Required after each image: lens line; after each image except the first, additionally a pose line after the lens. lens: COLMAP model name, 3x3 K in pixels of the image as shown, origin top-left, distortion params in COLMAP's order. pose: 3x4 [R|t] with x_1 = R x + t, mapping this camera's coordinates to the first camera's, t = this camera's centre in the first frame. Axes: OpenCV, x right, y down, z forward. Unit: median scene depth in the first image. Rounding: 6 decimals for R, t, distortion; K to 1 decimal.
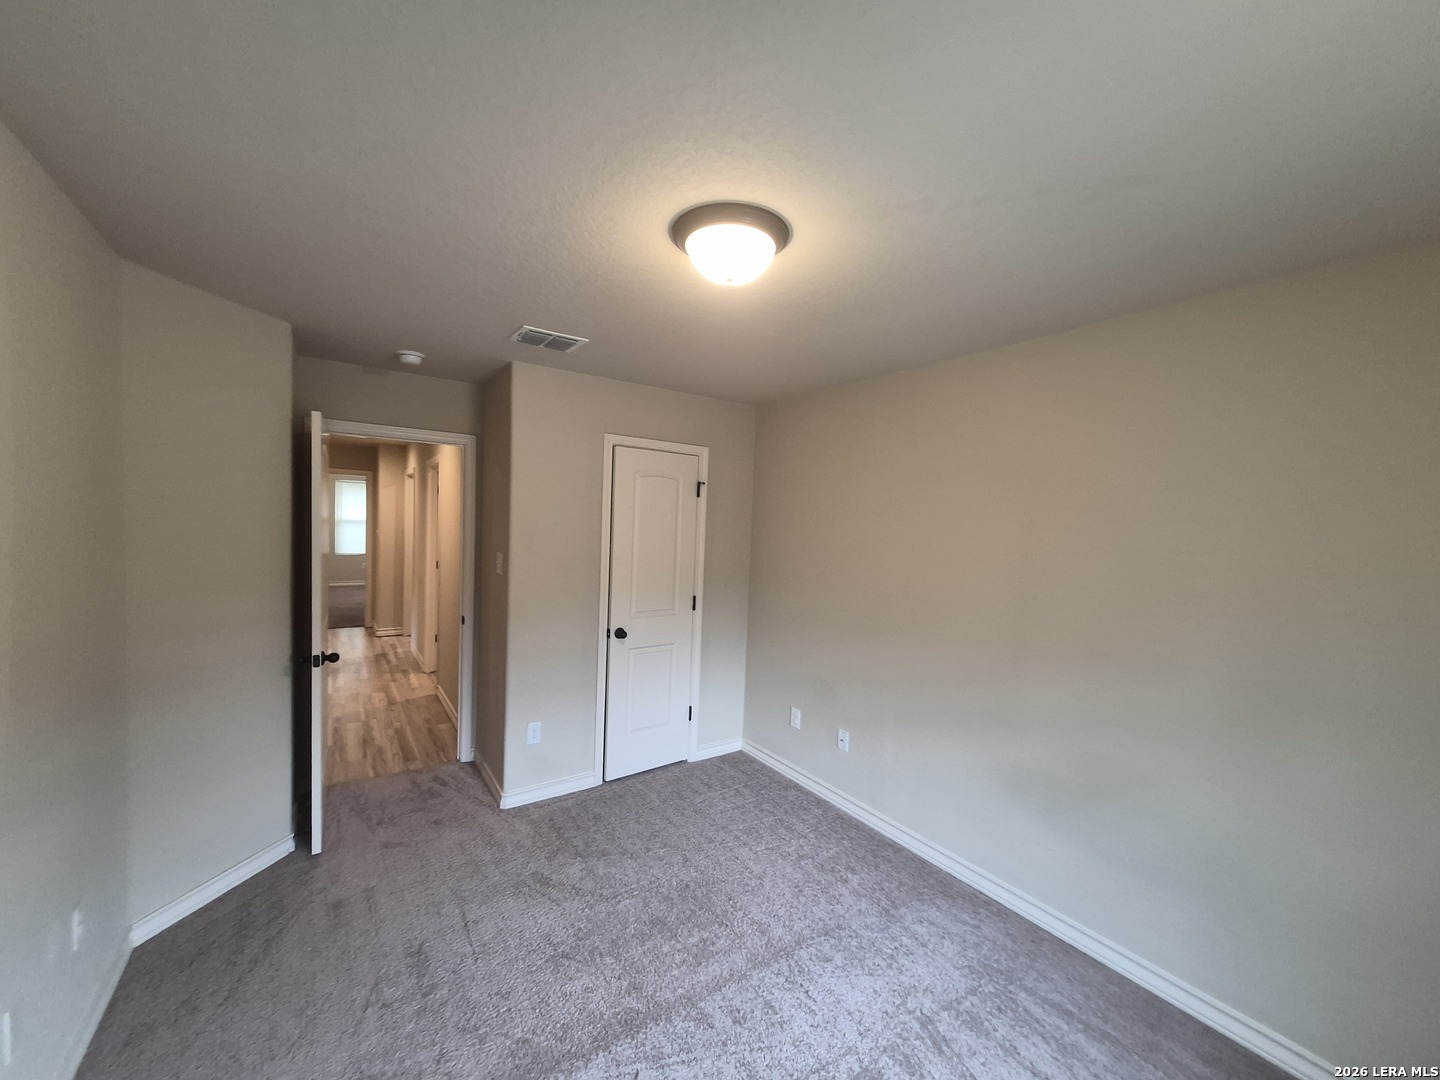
lens RADIAL K [[569.4, 0, 705.2], [0, 569.4, 537.1], [0, 0, 1]] dist [0.003987, 0.000237]
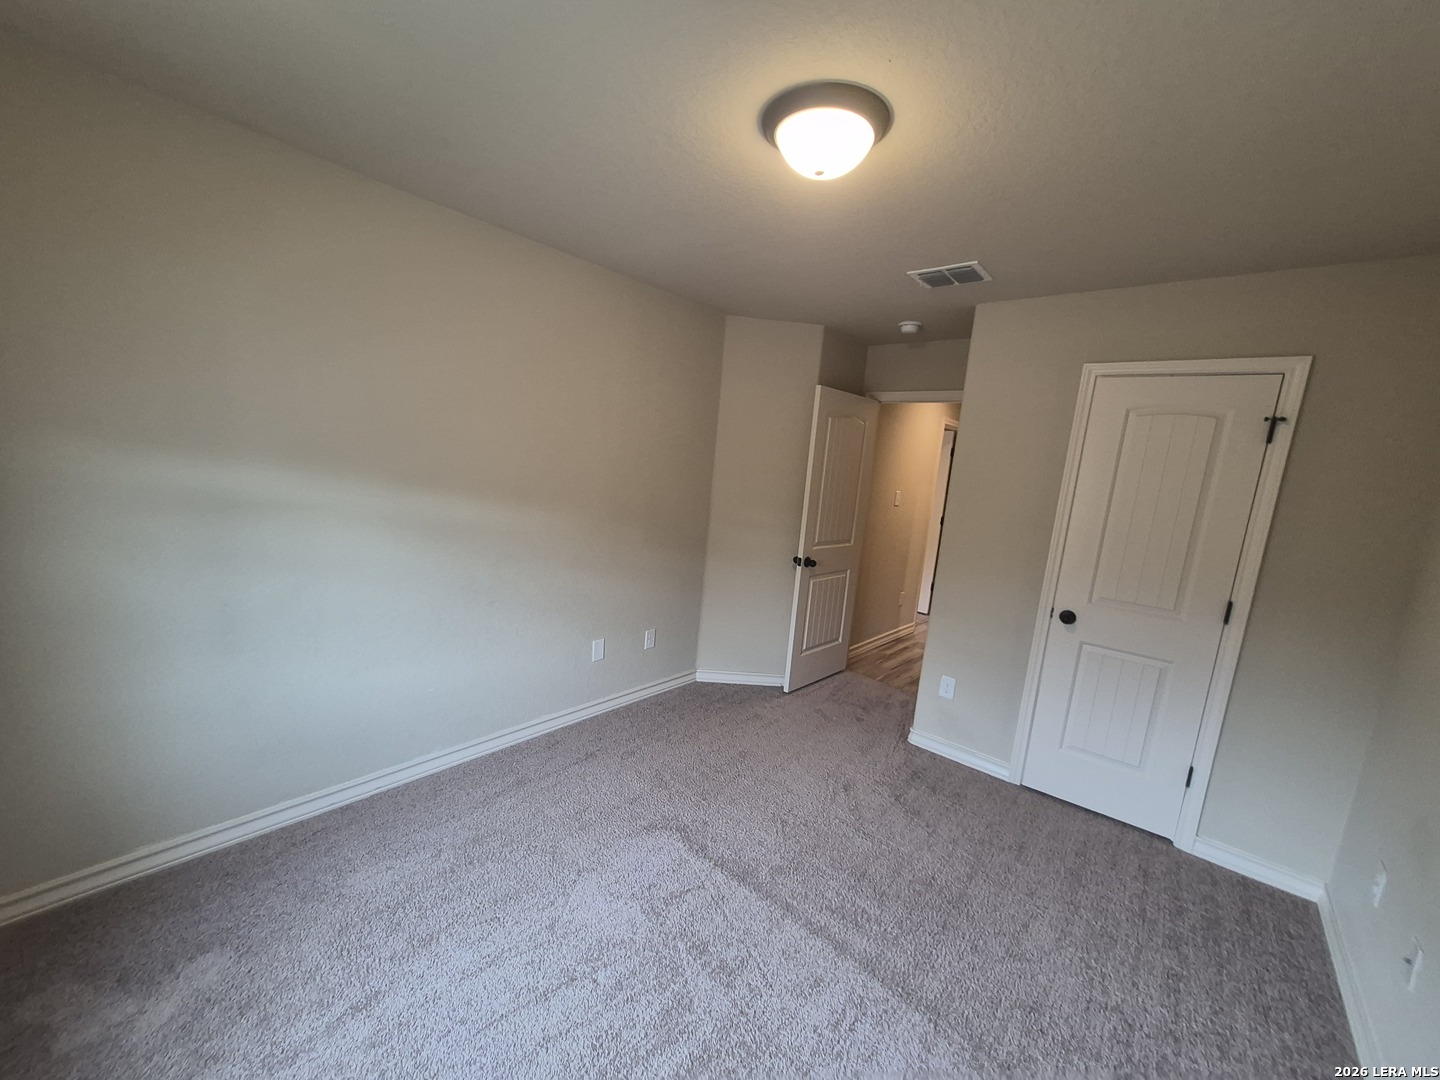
lens RADIAL K [[569.4, 0, 717.4], [0, 569.4, 540.2], [0, 0, 1]] dist [0.003987, 0.000237]
pose [[0.257042, 0.115372, -0.959489, 0.519877], [-0.105562, 0.990259, 0.090792, 0.045528], [0.960618, 0.077948, 0.266717, 0.340864]]
